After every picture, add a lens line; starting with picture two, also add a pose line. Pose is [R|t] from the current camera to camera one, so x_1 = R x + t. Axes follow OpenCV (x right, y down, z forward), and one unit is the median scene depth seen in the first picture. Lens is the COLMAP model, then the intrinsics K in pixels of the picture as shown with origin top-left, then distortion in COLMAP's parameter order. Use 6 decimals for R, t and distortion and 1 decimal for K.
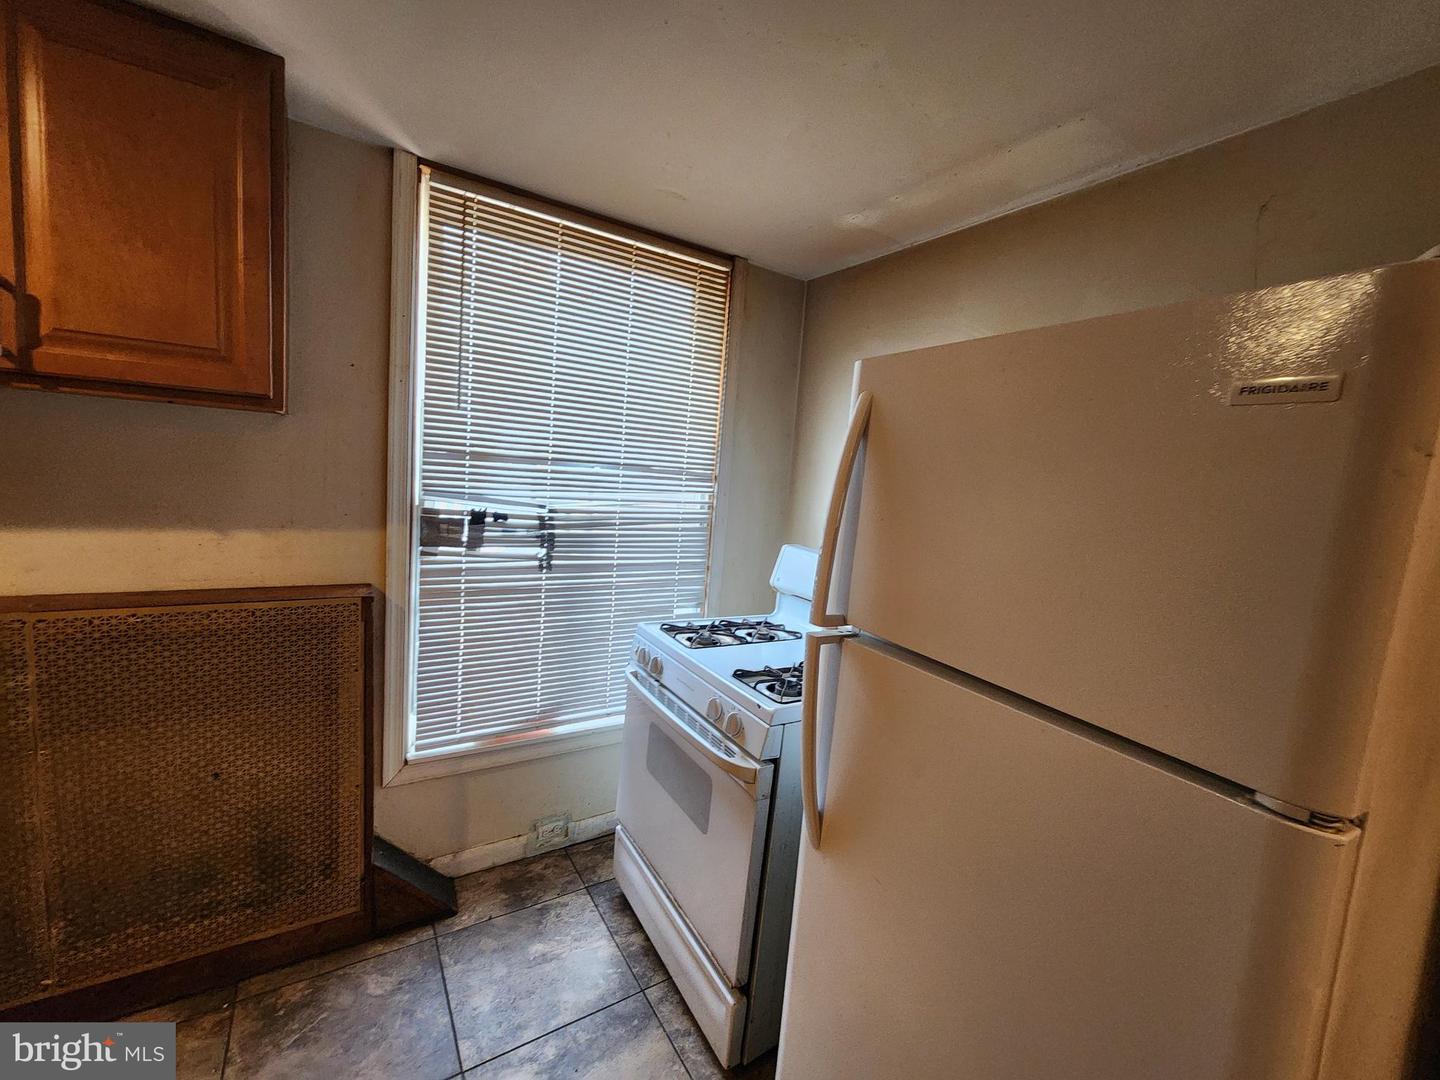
lens RADIAL K [[580.8, 0, 732.2], [0, 580.8, 536.5], [0, 0, 1]] dist [-0.001984, -0.000727]
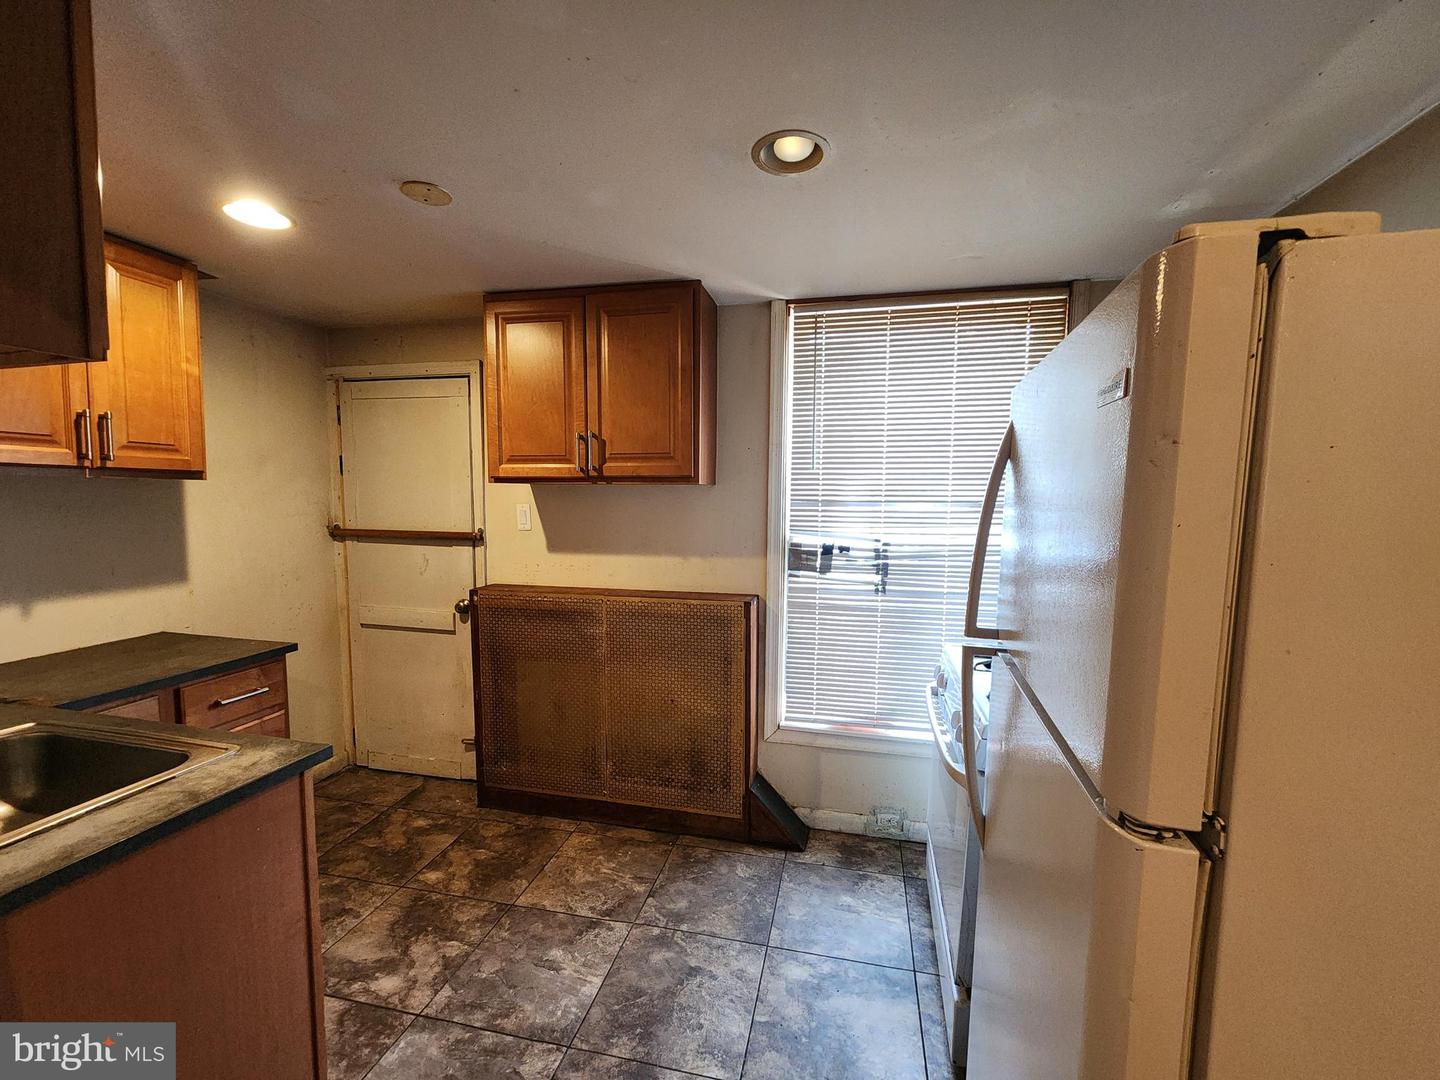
lens RADIAL K [[580.8, 0, 756.7], [0, 580.8, 546.5], [0, 0, 1]] dist [-0.001984, -0.000727]
pose [[0.714980, -0.010731, -0.699063, 0.374168], [-0.030606, 0.998443, -0.046630, 0.027028], [0.698475, 0.054735, 0.713538, -0.046361]]
